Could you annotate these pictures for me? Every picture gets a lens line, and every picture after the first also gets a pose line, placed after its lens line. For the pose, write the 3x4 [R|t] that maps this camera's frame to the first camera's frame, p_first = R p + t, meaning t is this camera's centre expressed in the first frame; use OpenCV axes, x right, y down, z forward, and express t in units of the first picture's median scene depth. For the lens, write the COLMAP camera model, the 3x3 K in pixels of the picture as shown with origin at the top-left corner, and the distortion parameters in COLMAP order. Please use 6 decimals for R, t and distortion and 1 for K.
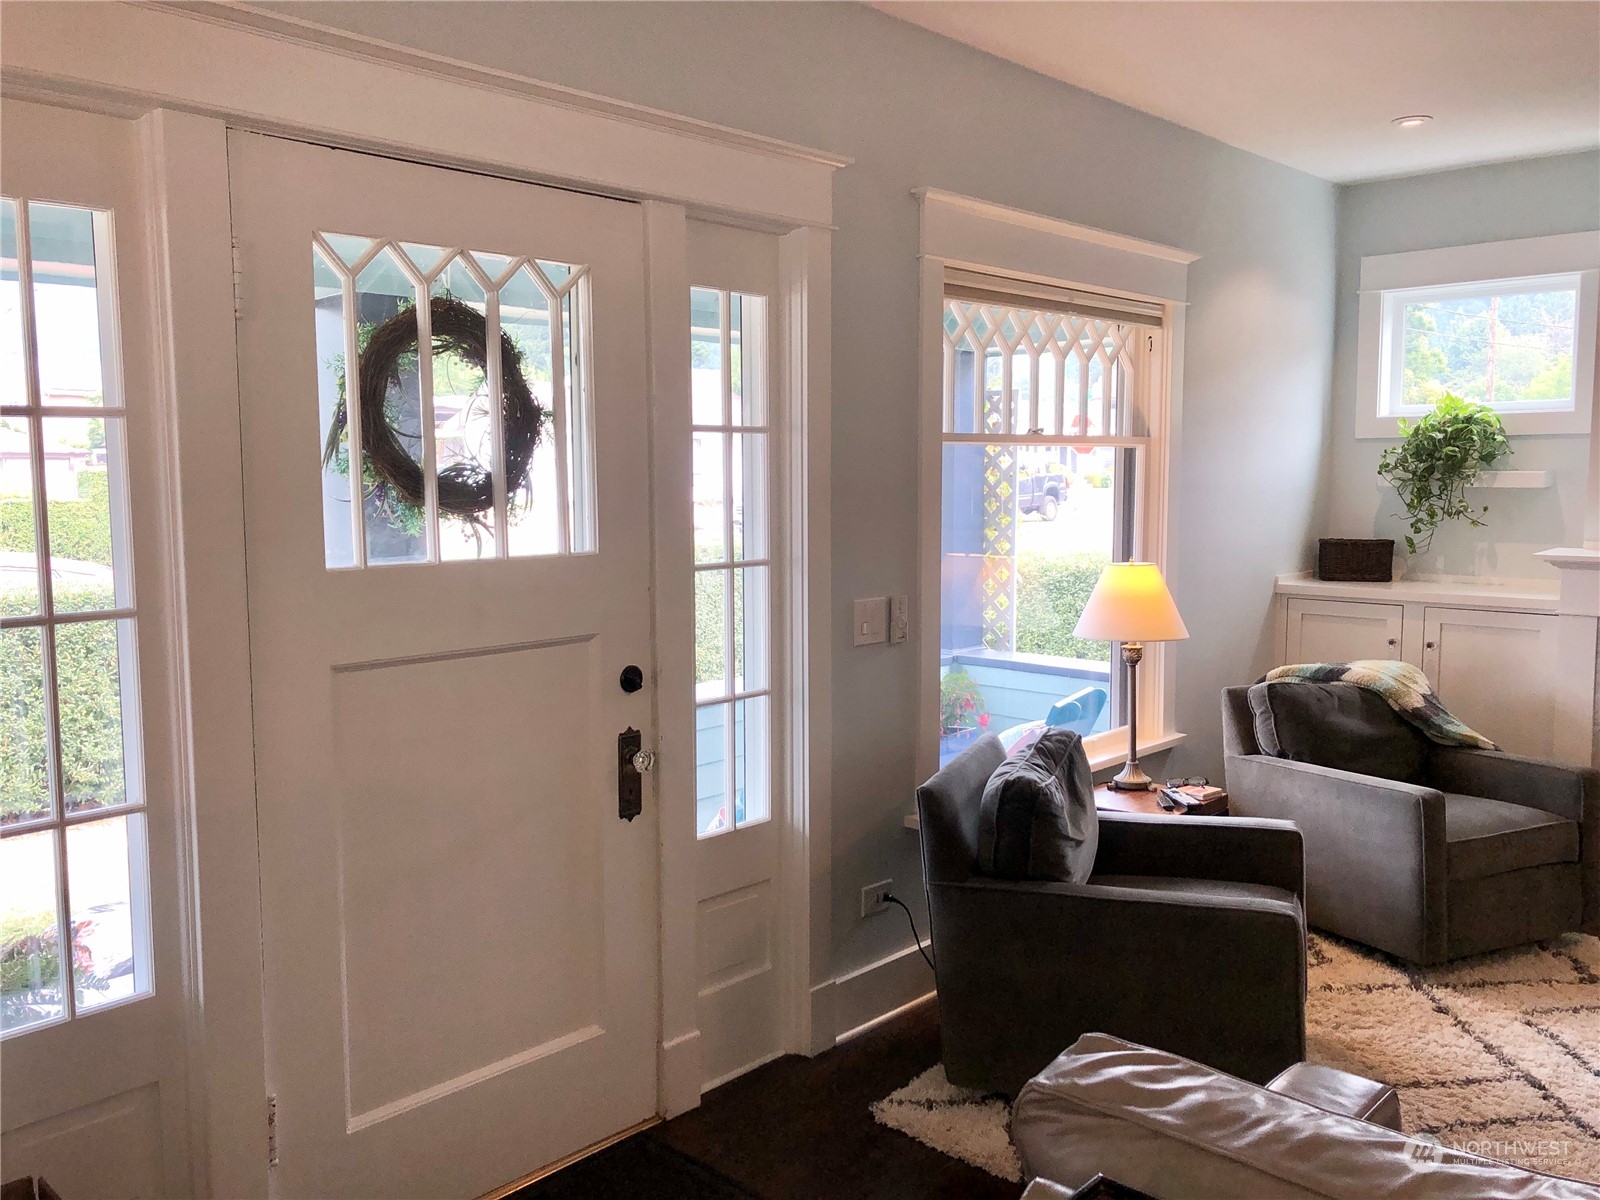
lens RADIAL K [[1304.4, 0, 798.2], [0, 1304.4, 592.5], [0, 0, 1]] dist [0.068026, -0.073731]
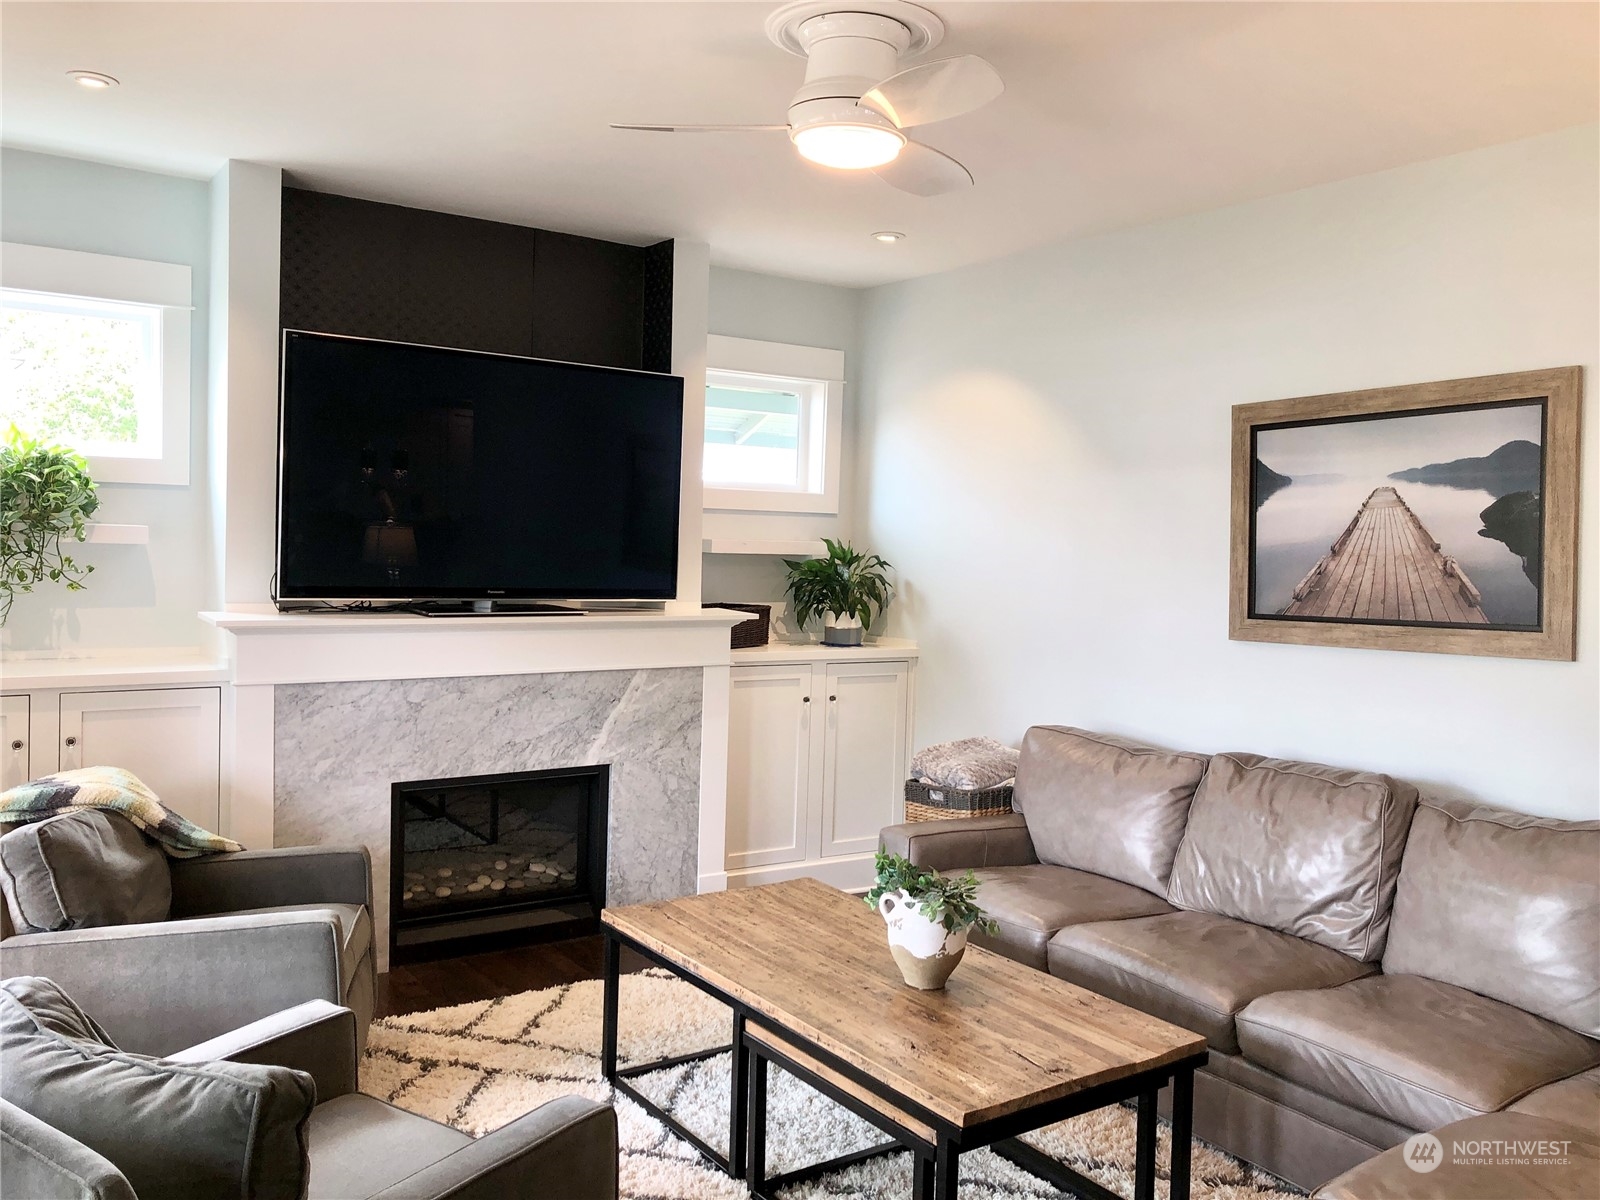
lens RADIAL K [[1304.4, 0, 798.2], [0, 1304.4, 592.5], [0, 0, 1]] dist [0.068026, -0.073731]
pose [[0.227570, -0.032362, 0.973224, -0.215546], [0.064823, 0.997734, 0.018019, -0.039310], [-0.971602, 0.058986, 0.229152, 0.428199]]
